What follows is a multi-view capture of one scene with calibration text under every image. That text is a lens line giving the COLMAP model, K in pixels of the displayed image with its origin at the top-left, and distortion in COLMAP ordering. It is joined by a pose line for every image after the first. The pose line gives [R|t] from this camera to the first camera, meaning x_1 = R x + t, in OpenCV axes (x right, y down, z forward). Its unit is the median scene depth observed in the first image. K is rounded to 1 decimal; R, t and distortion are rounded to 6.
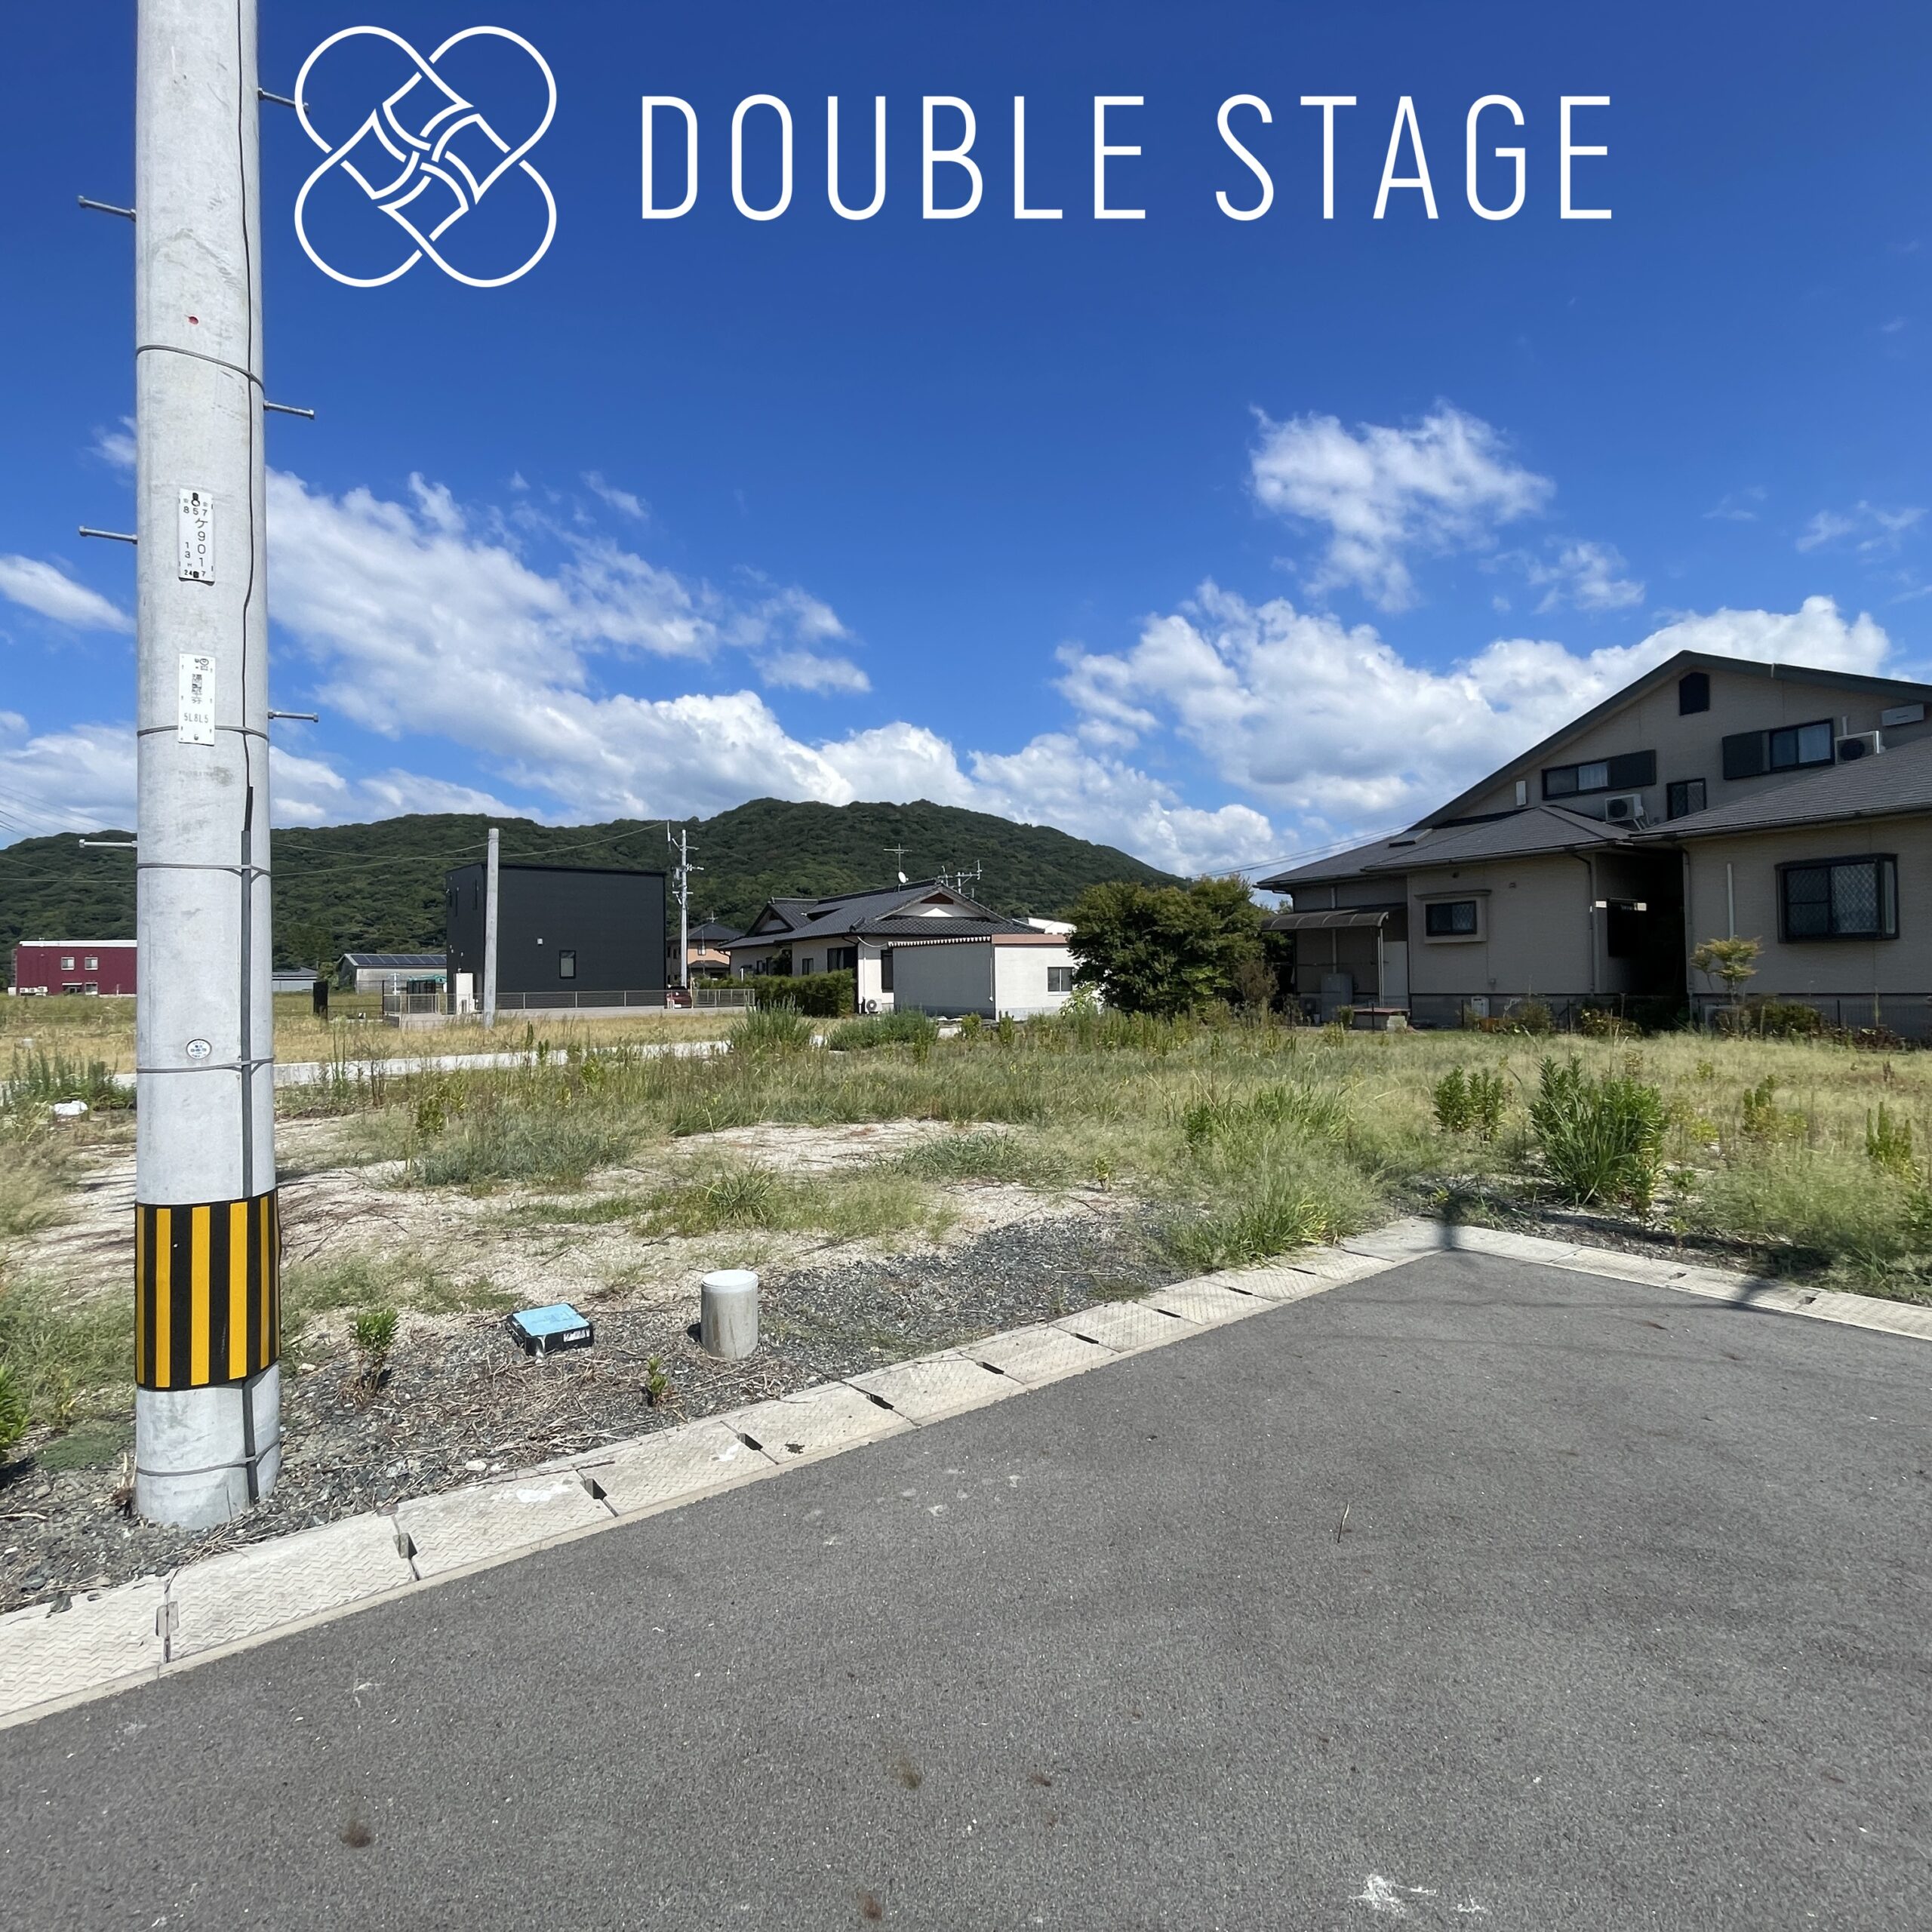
lens RADIAL K [[1043.7, 0, 972.1], [0, 1043.7, 987.1], [0, 0, 1]] dist [0.000088, 0.001189]
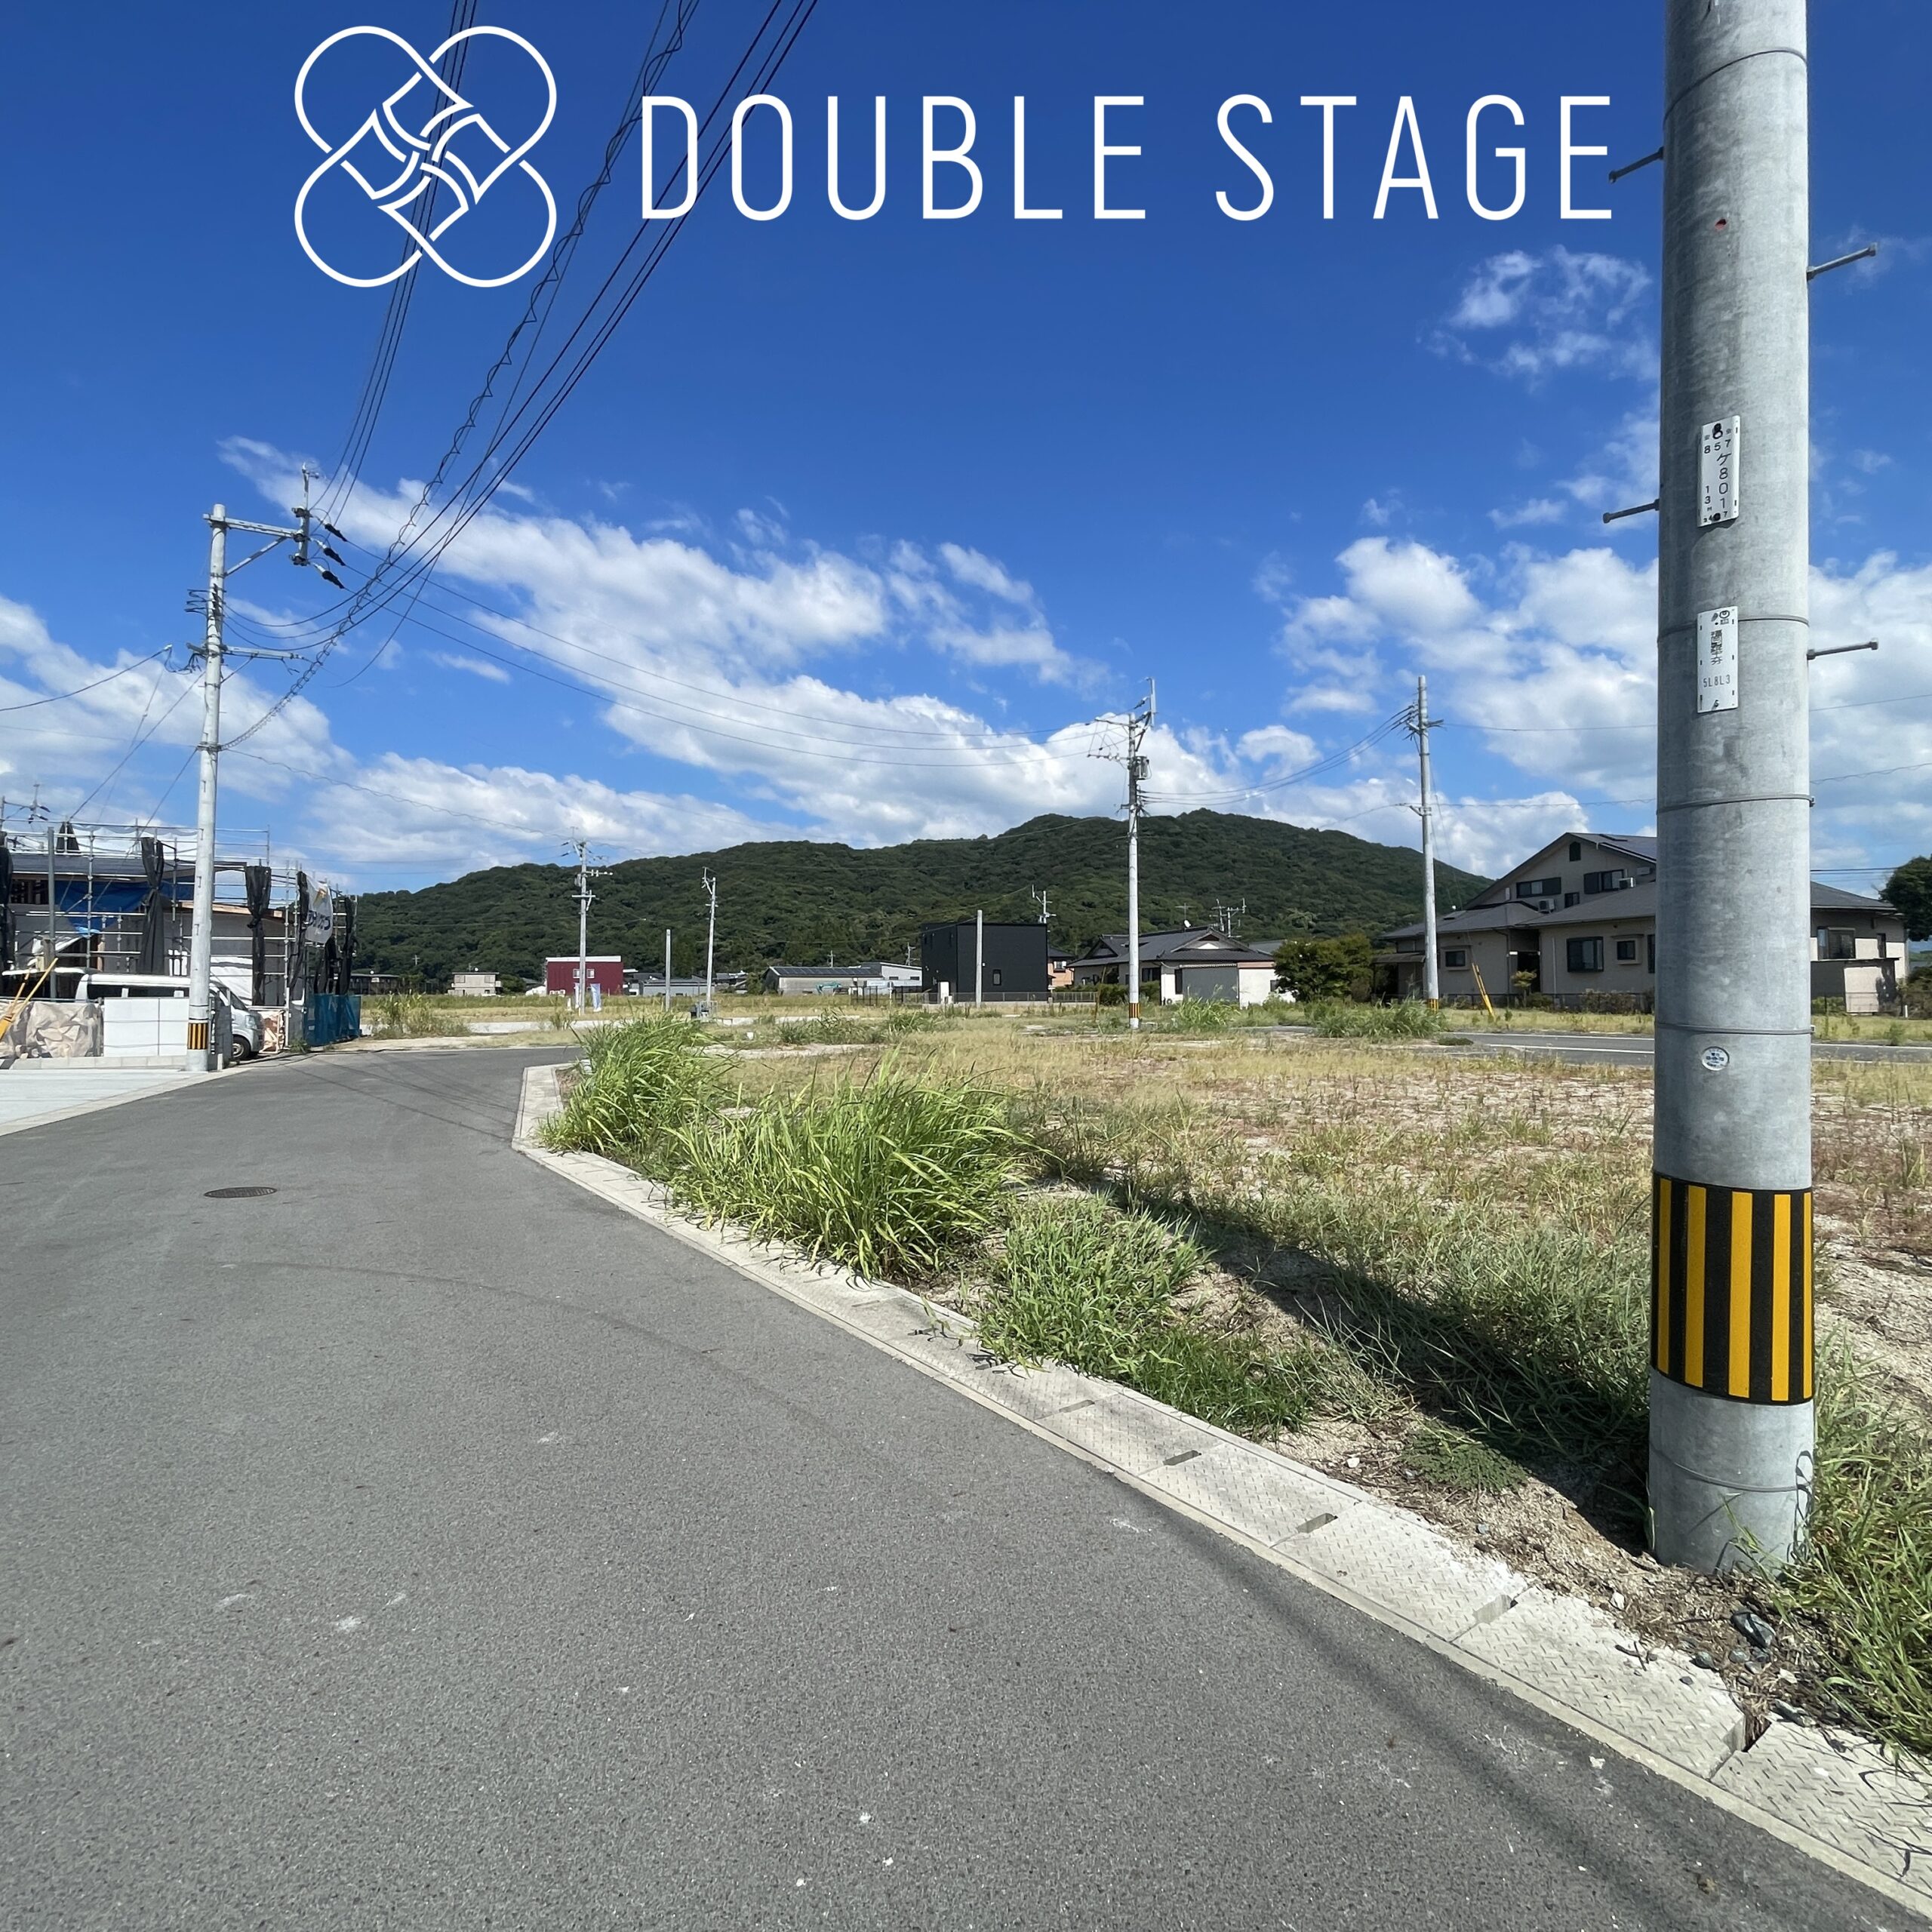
lens RADIAL K [[1043.7, 0, 972.1], [0, 1043.7, 987.1], [0, 0, 1]] dist [0.000088, 0.001189]
pose [[0.965265, 0.004931, -0.261227, 0.039509], [-0.007092, 0.999948, -0.007331, 0.008181], [0.261177, 0.008929, 0.965250, -0.742325]]
